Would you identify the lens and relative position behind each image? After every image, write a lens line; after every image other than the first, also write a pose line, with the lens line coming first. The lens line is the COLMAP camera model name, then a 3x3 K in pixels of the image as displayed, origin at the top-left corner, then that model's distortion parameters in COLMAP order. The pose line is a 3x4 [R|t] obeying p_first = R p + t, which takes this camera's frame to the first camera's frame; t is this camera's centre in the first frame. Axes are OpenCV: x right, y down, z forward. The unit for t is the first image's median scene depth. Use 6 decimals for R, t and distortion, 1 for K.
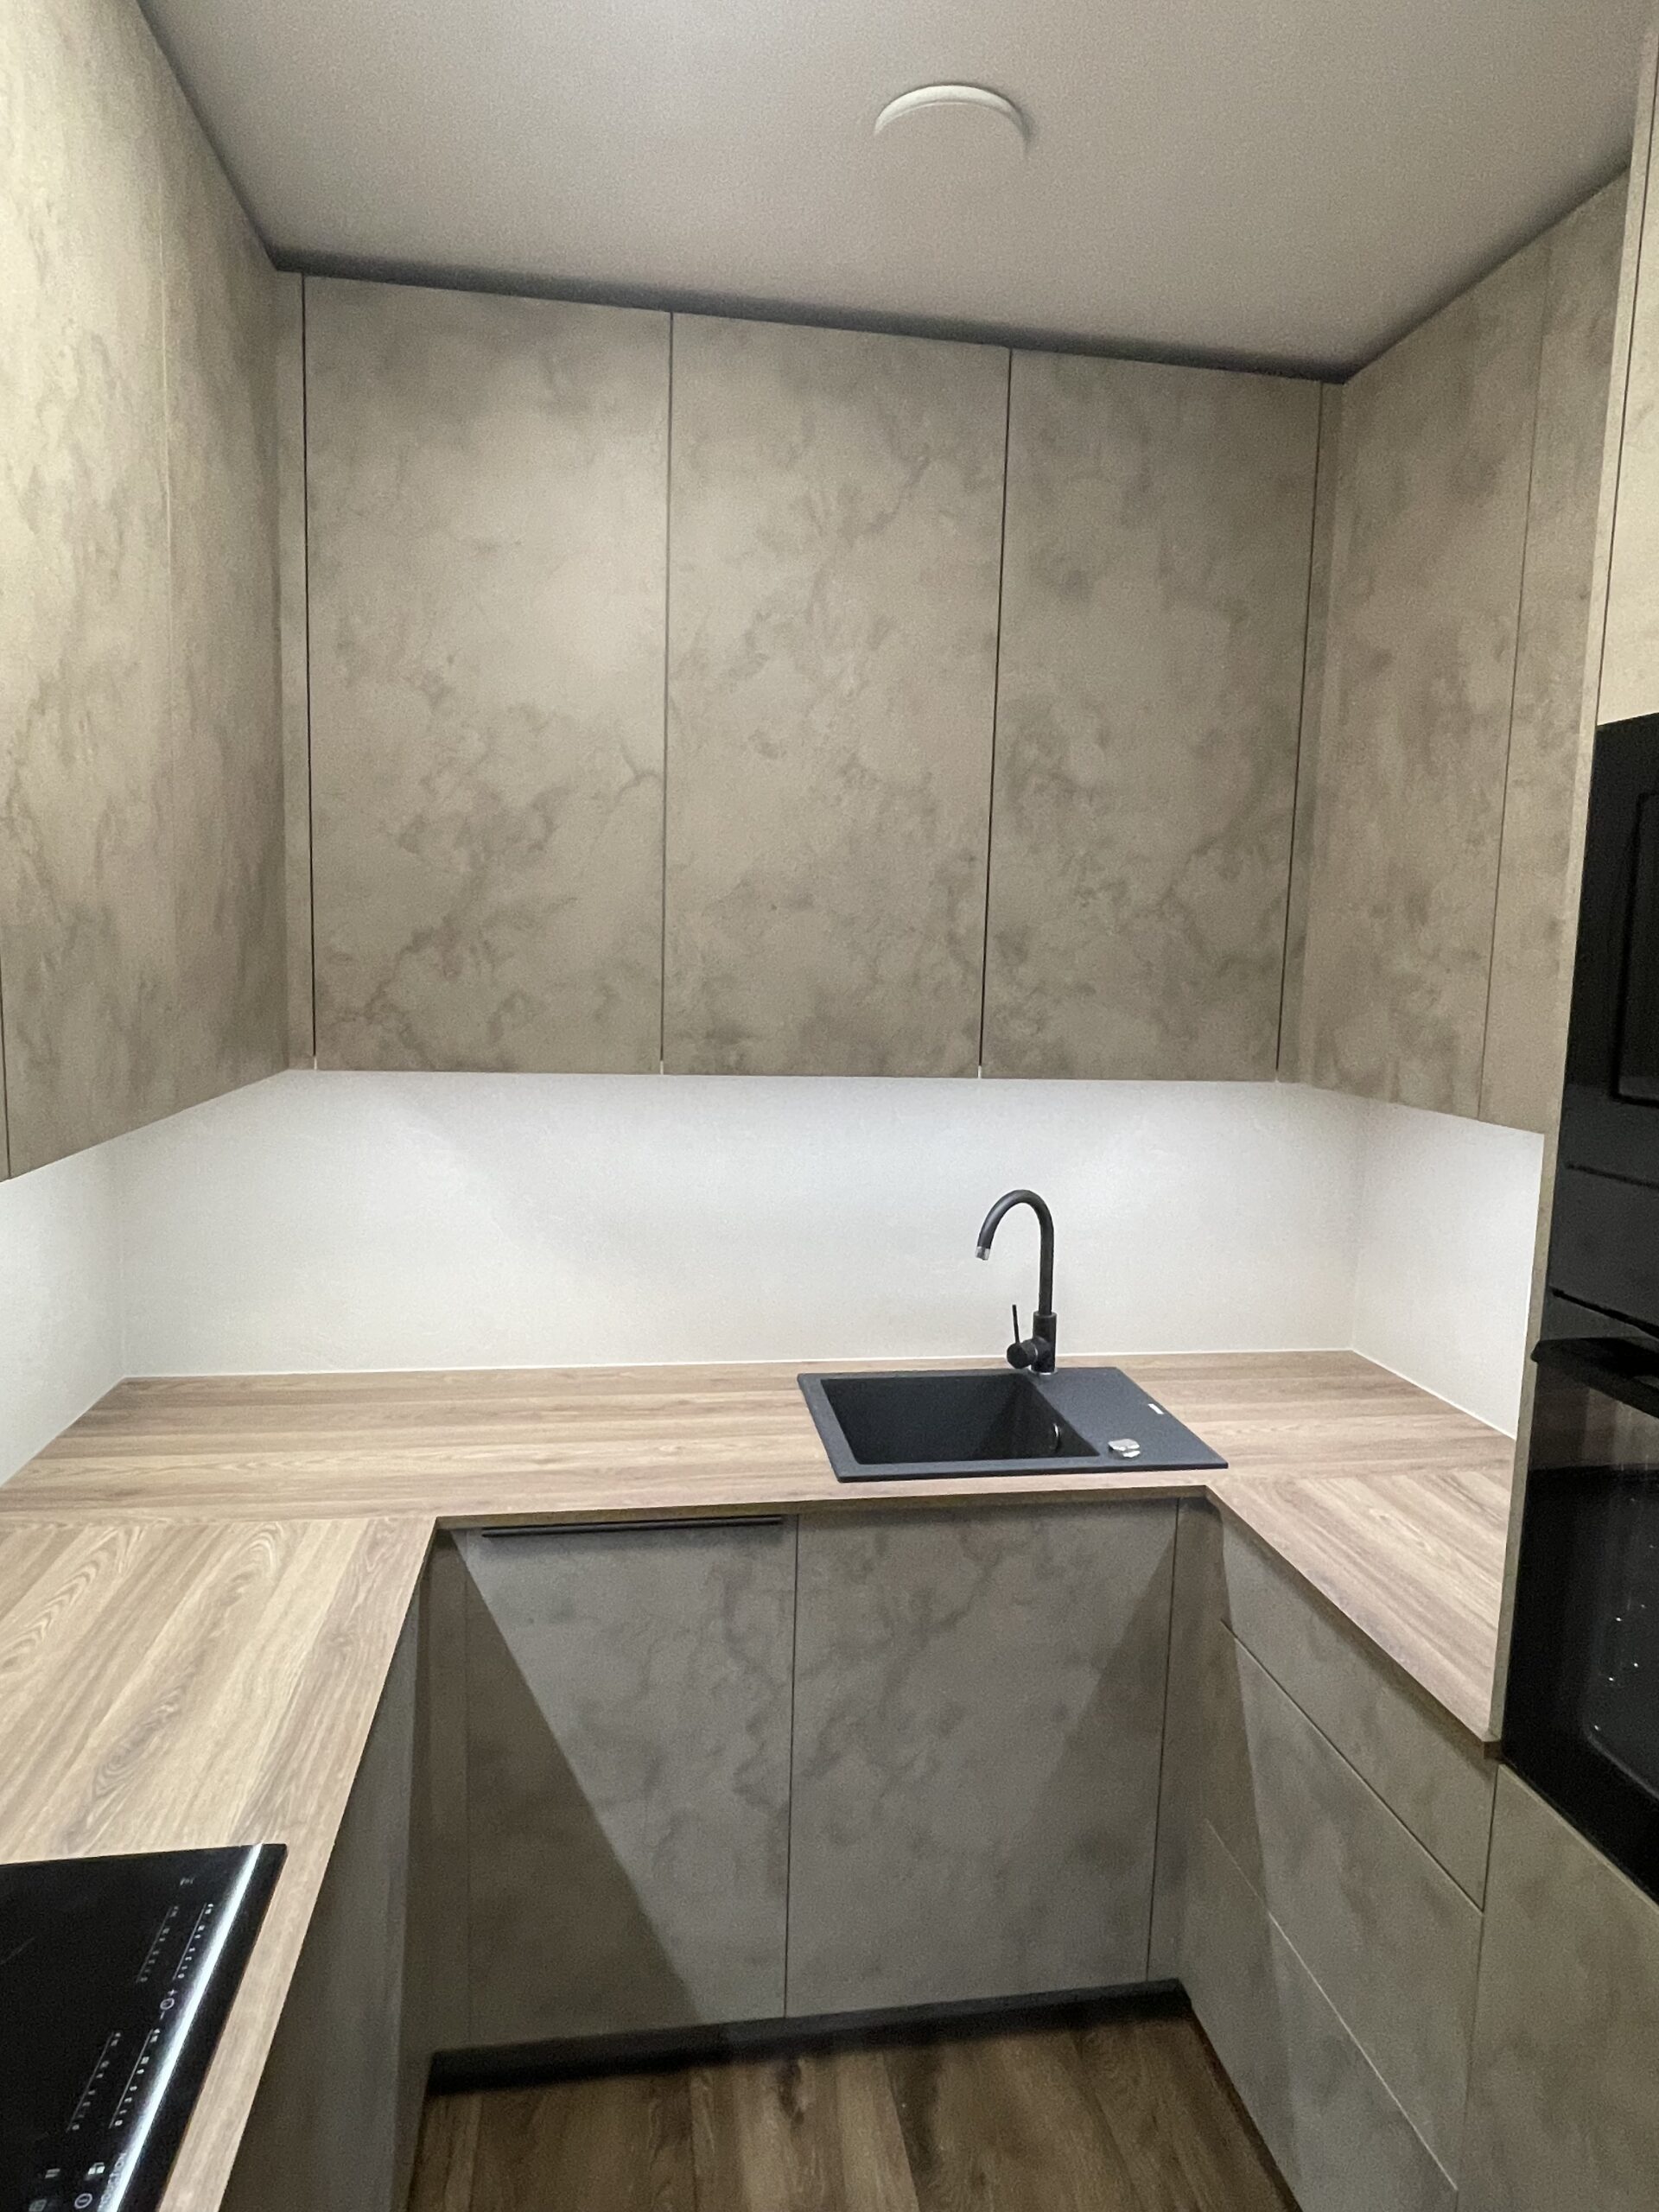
lens RADIAL K [[1293.4, 0, 819.2], [0, 1293.4, 1094.8], [0, 0, 1]] dist [-0.005605, -0.002821]
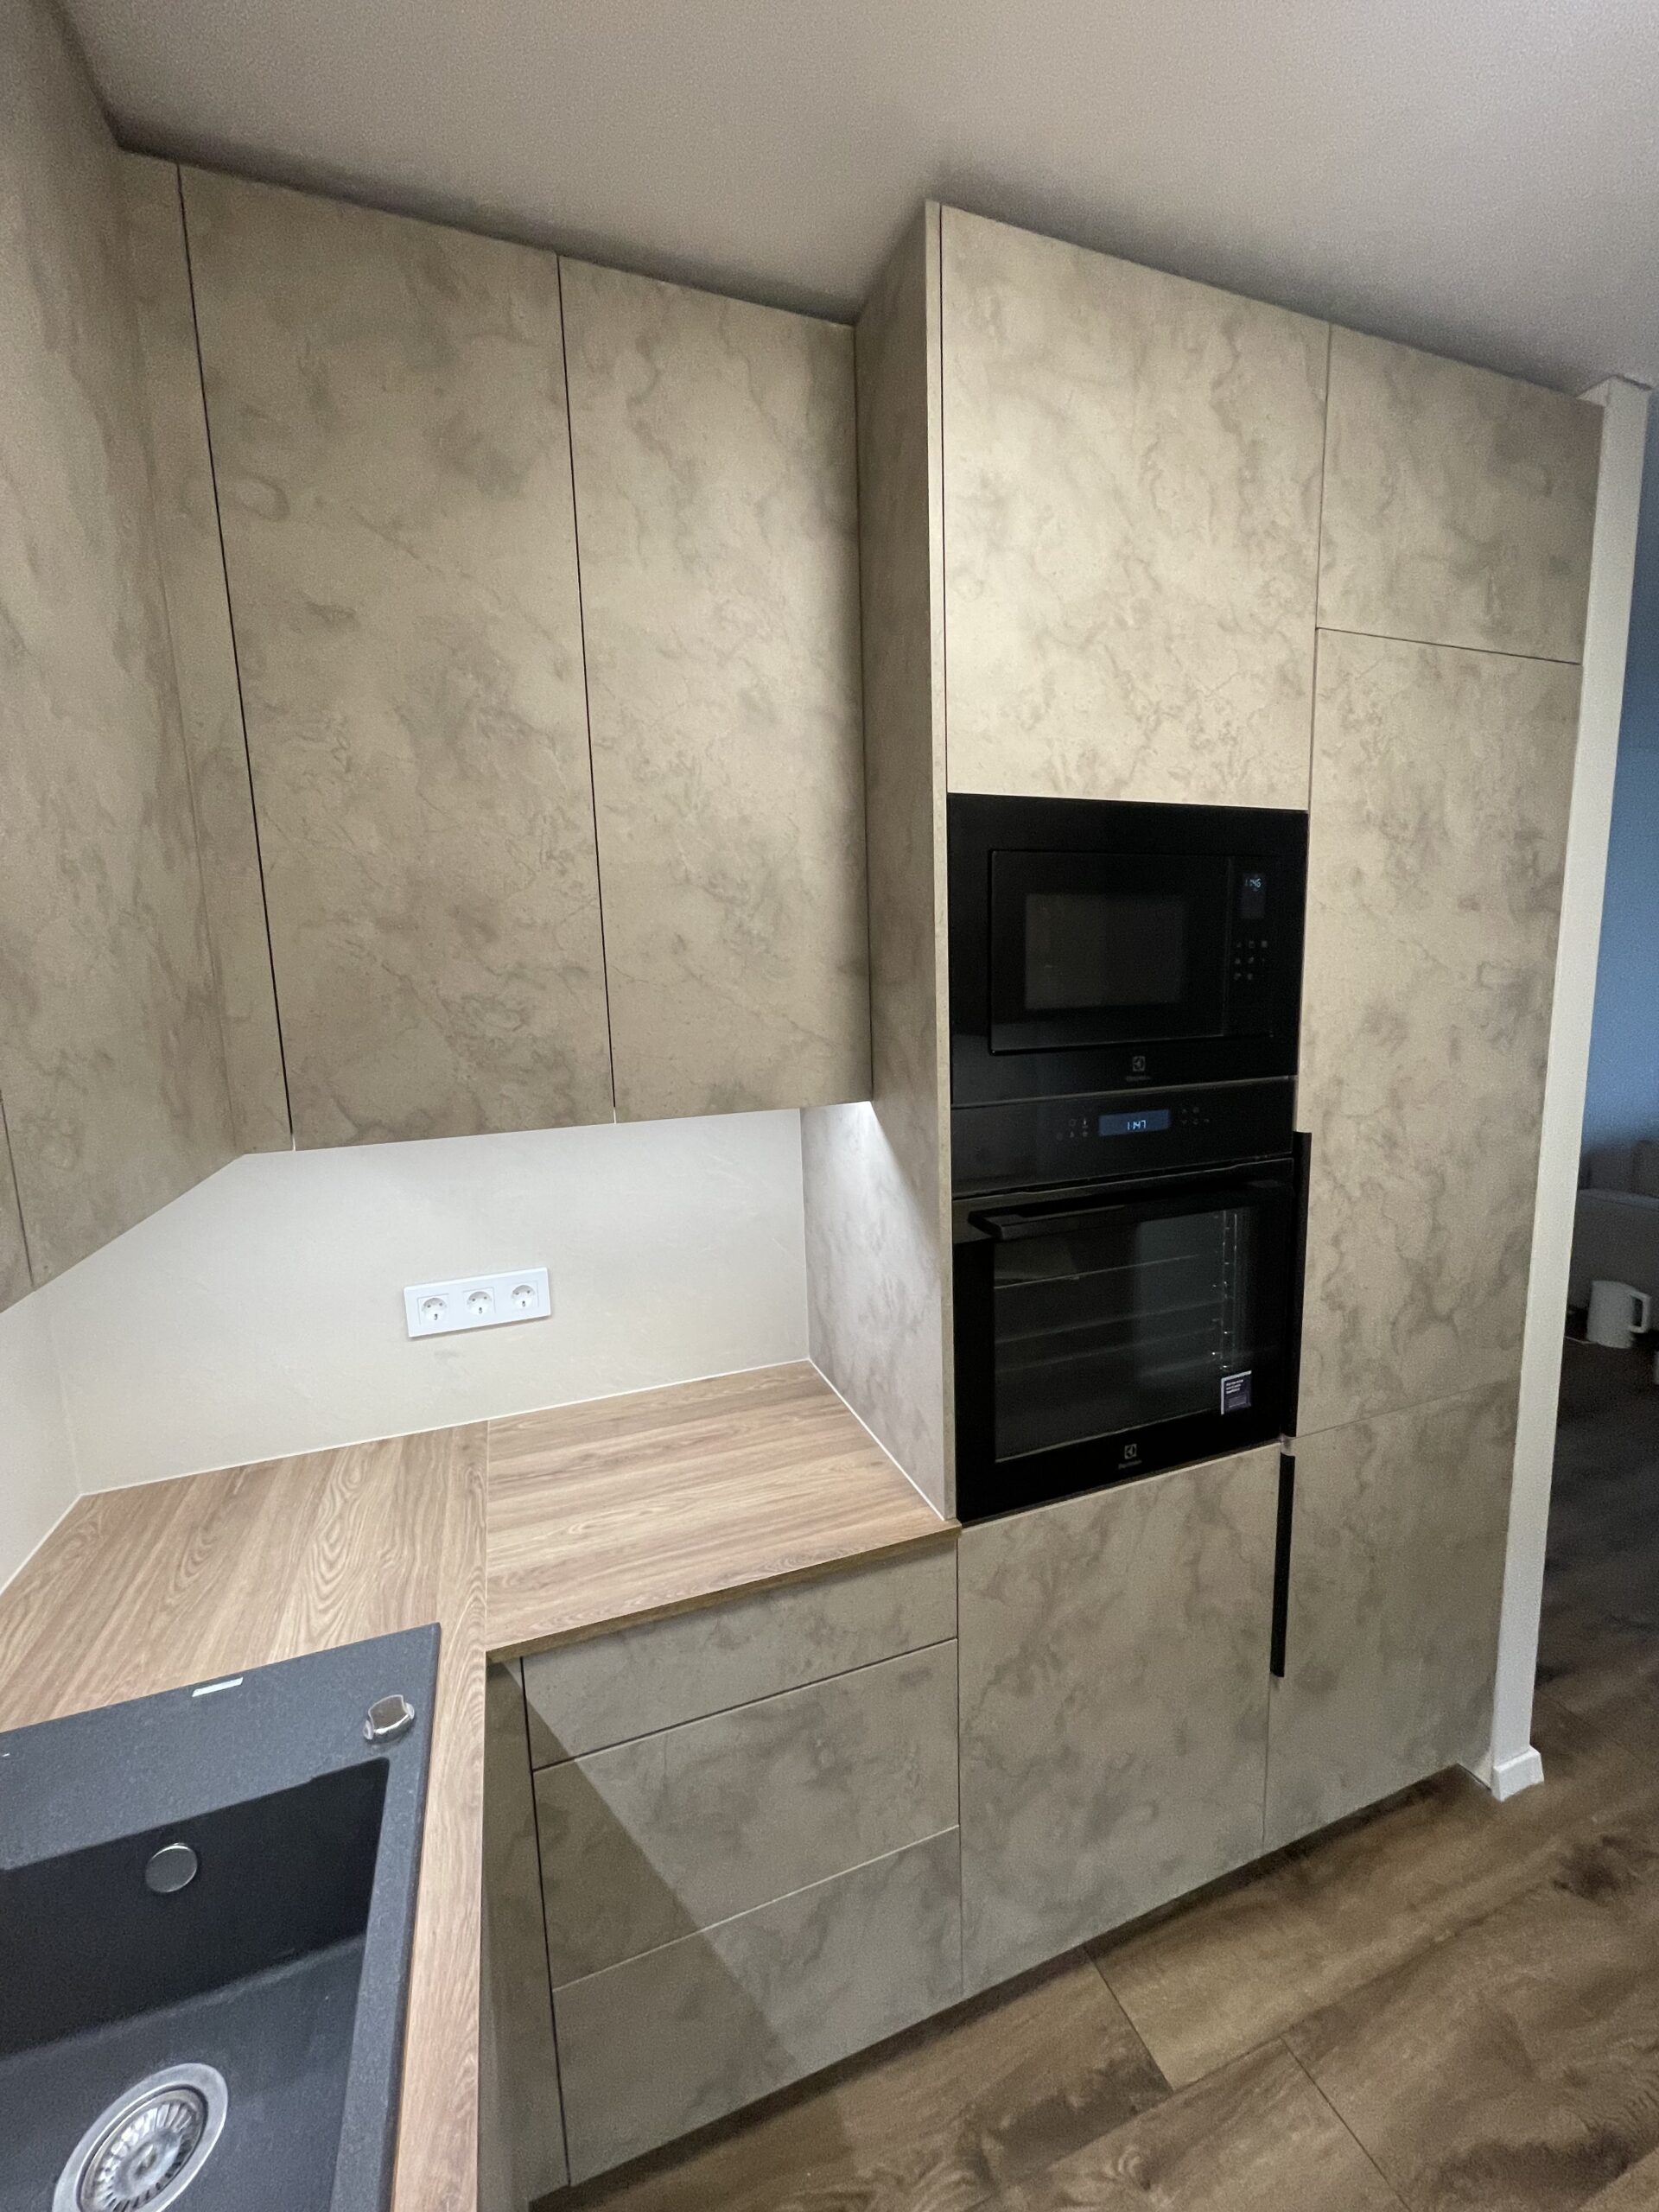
lens RADIAL K [[887.9, 0, 830.0], [0, 887.9, 1103.3], [0, 0, 1]] dist [-0.003220, 0.000185]
pose [[-0.201130, -0.159460, 0.966498, -0.213378], [0.136389, 0.972492, 0.188832, -0.098478], [-0.970023, 0.169800, -0.173849, 0.834391]]
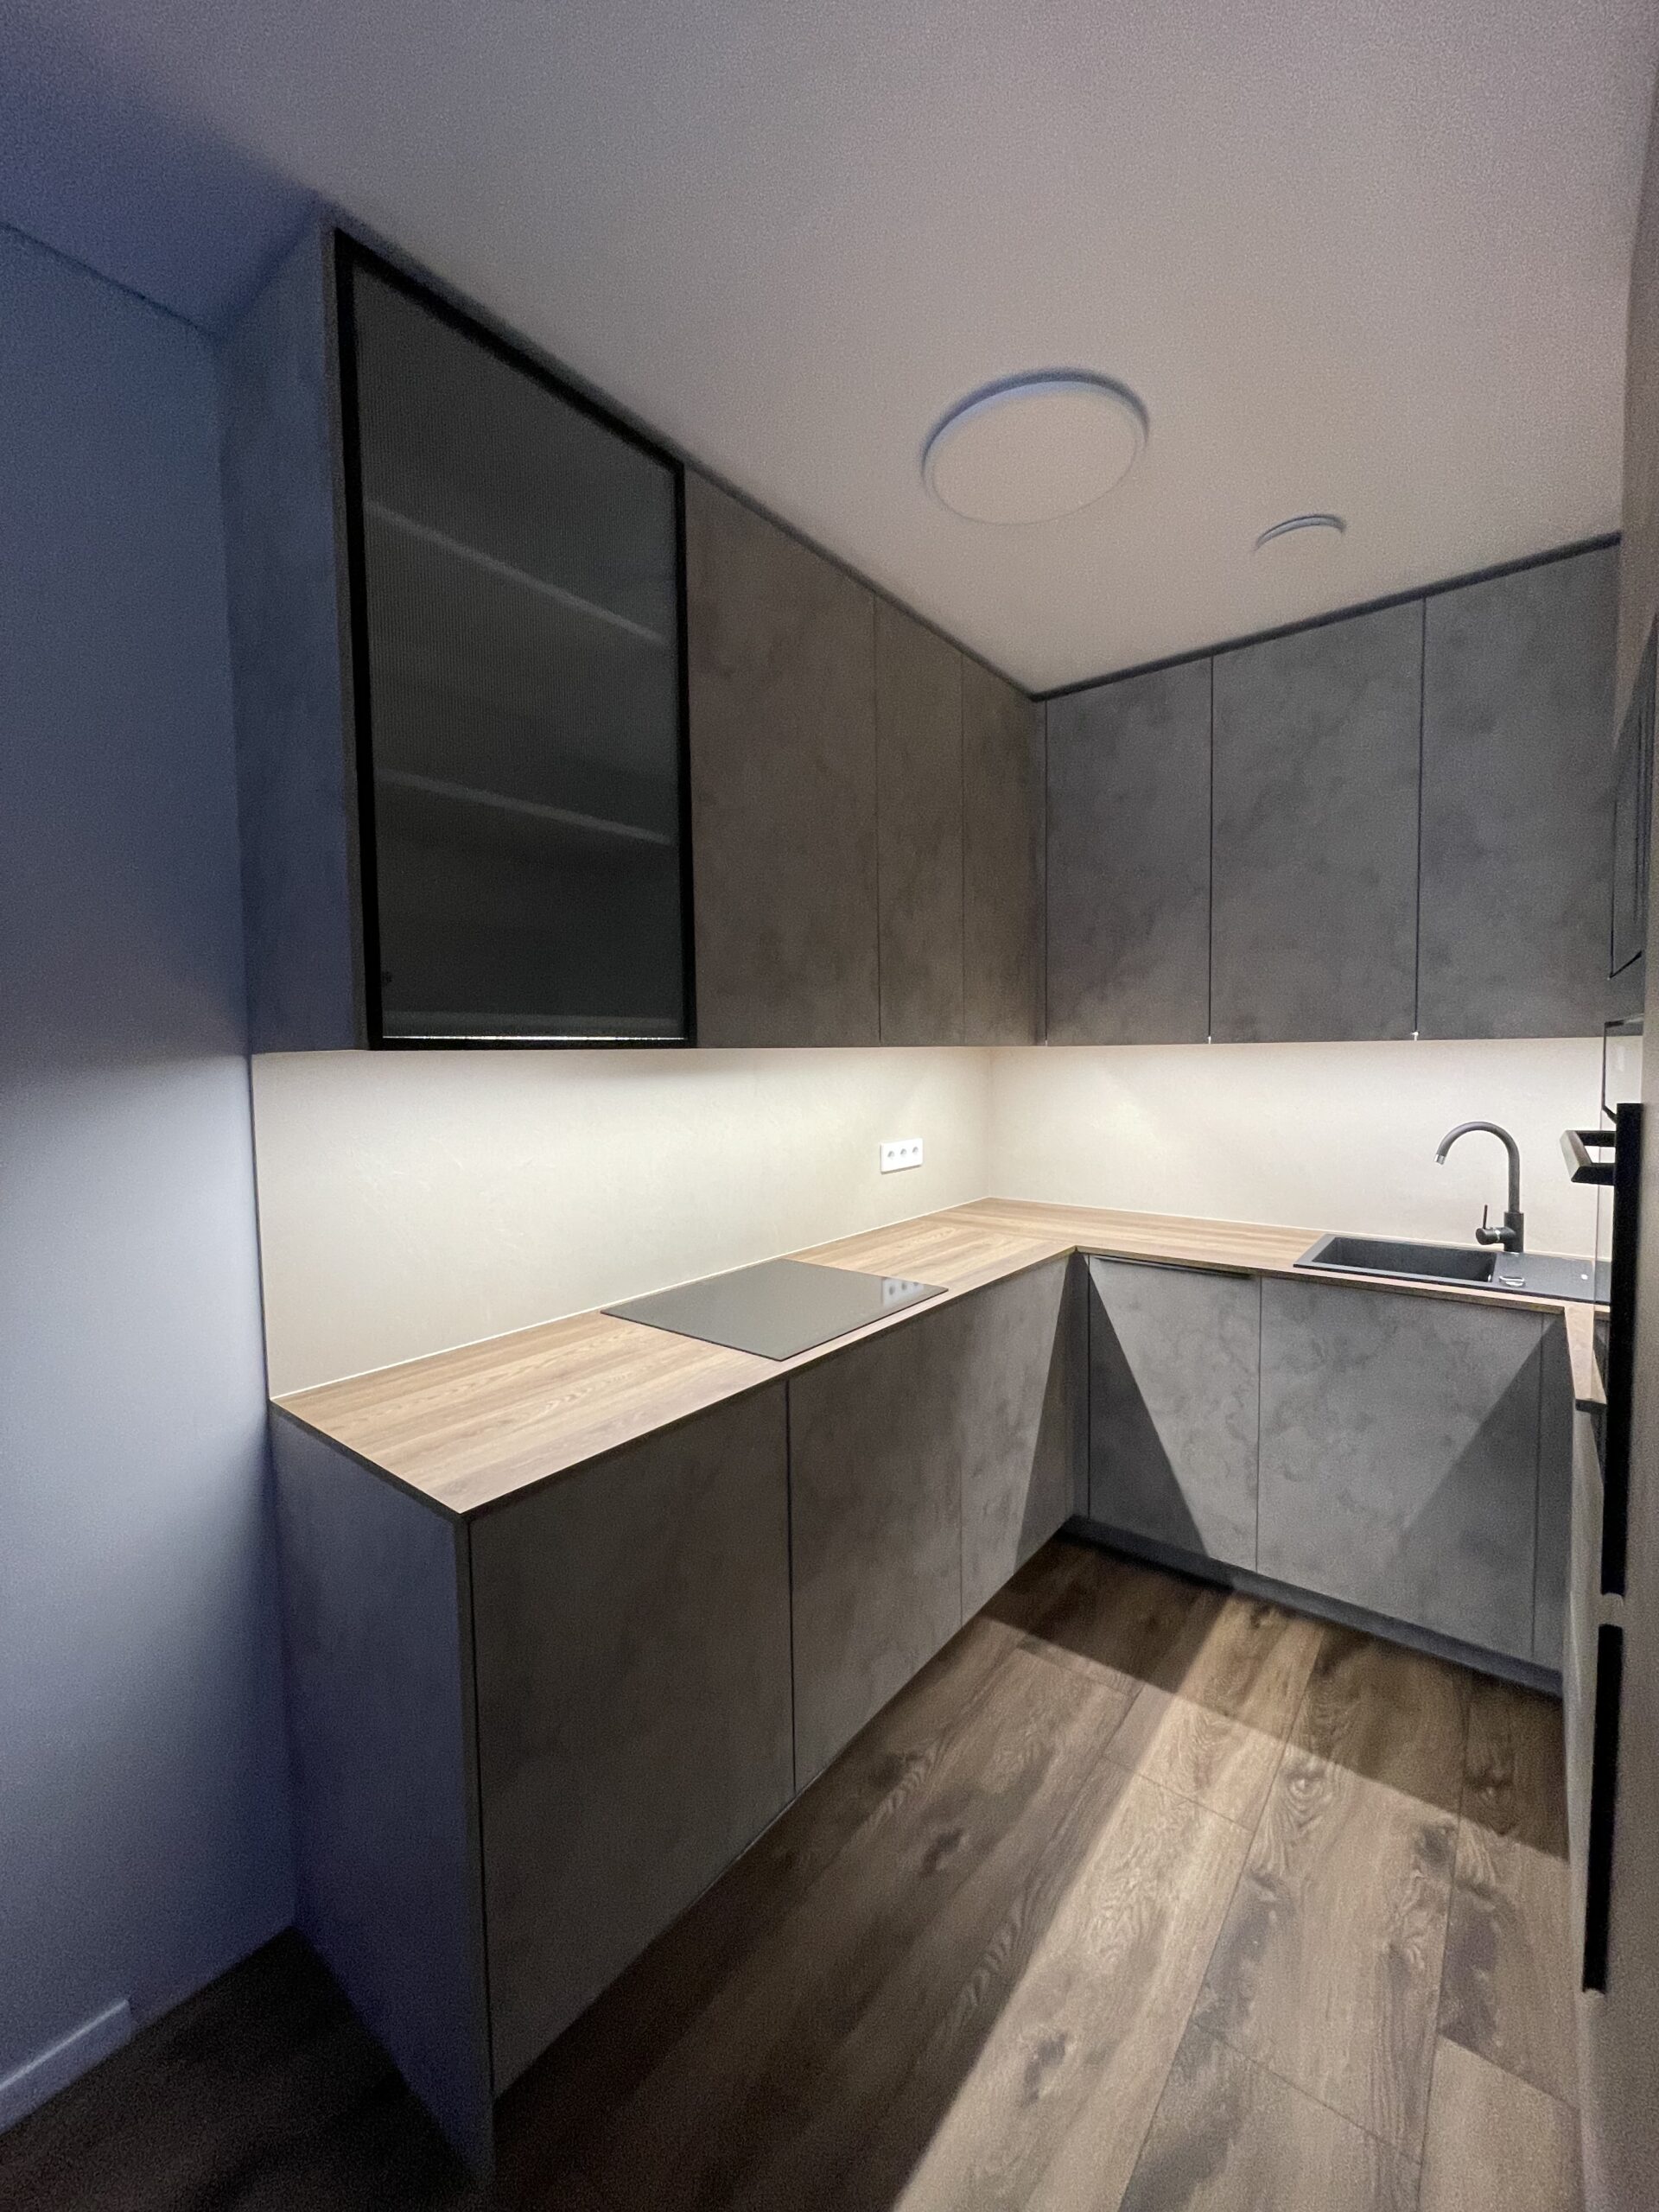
lens RADIAL K [[887.9, 0, 830.0], [0, 887.9, 1103.3], [0, 0, 1]] dist [-0.003220, 0.000185]
pose [[0.678410, 0.004876, -0.734667, 0.470088], [-0.050639, 0.997910, -0.040138, 0.155406], [0.732936, 0.064432, 0.677240, -0.293083]]
